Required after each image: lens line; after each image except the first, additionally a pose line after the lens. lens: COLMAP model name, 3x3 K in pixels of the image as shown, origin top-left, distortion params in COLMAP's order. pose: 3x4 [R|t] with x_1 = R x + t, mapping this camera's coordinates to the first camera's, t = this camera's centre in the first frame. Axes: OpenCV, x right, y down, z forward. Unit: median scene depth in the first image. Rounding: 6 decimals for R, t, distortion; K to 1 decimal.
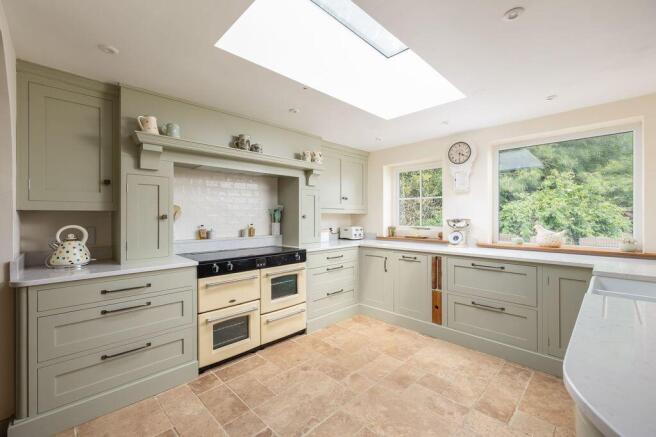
lens RADIAL K [[275.8, 0, 328.0], [0, 275.8, 218.5], [0, 0, 1]] dist [0.000428, 0.000053]
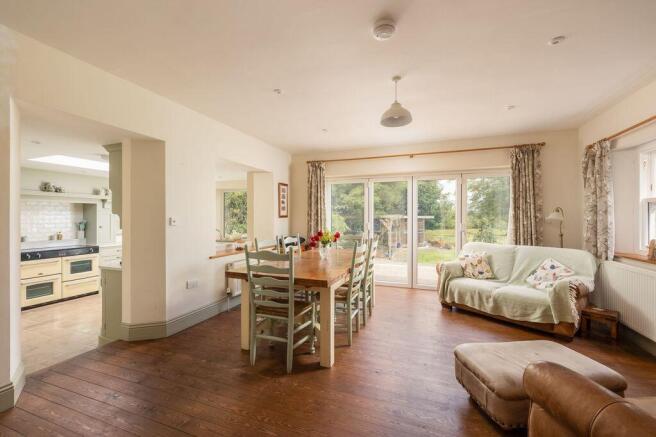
lens RADIAL K [[275.8, 0, 328.0], [0, 275.8, 218.5], [0, 0, 1]] dist [0.000428, 0.000053]
pose [[0.909756, 0.000729, 0.415142, 0.515946], [0.001353, 0.999988, -0.004721, -0.052813], [-0.415140, 0.004857, 0.909744, -1.202170]]
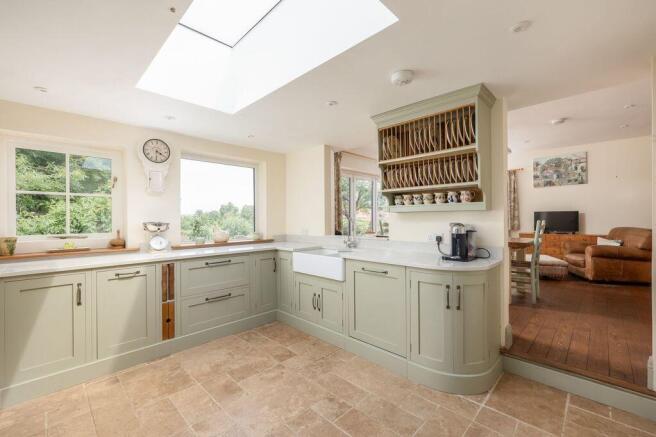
lens RADIAL K [[281.1, 0, 328.0], [0, 281.1, 218.5], [0, 0, 1]] dist [0.002039, 0.000242]
pose [[-0.008580, 0.000003, 0.999963, -0.541293], [0.014897, 0.999889, 0.000125, -0.002258], [-0.999852, 0.014897, -0.008579, 0.499890]]
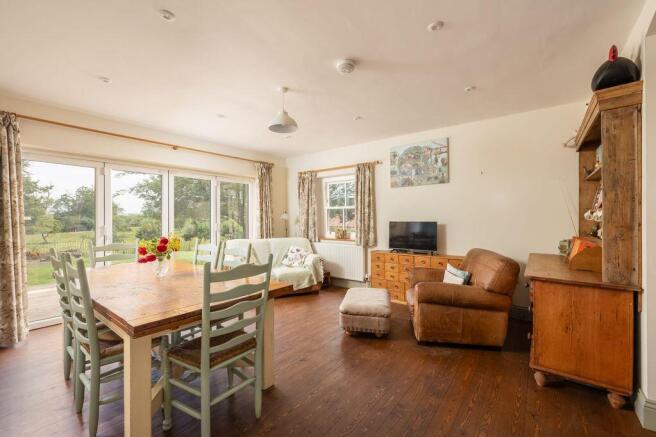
lens RADIAL K [[275.8, 0, 328.0], [0, 275.8, 218.5], [0, 0, 1]] dist [0.000428, 0.000053]
pose [[-0.122704, -0.003083, 0.992439, 0.163838], [0.011126, 0.999928, 0.004482, -0.058418], [-0.992381, 0.011592, -0.122661, -0.613127]]
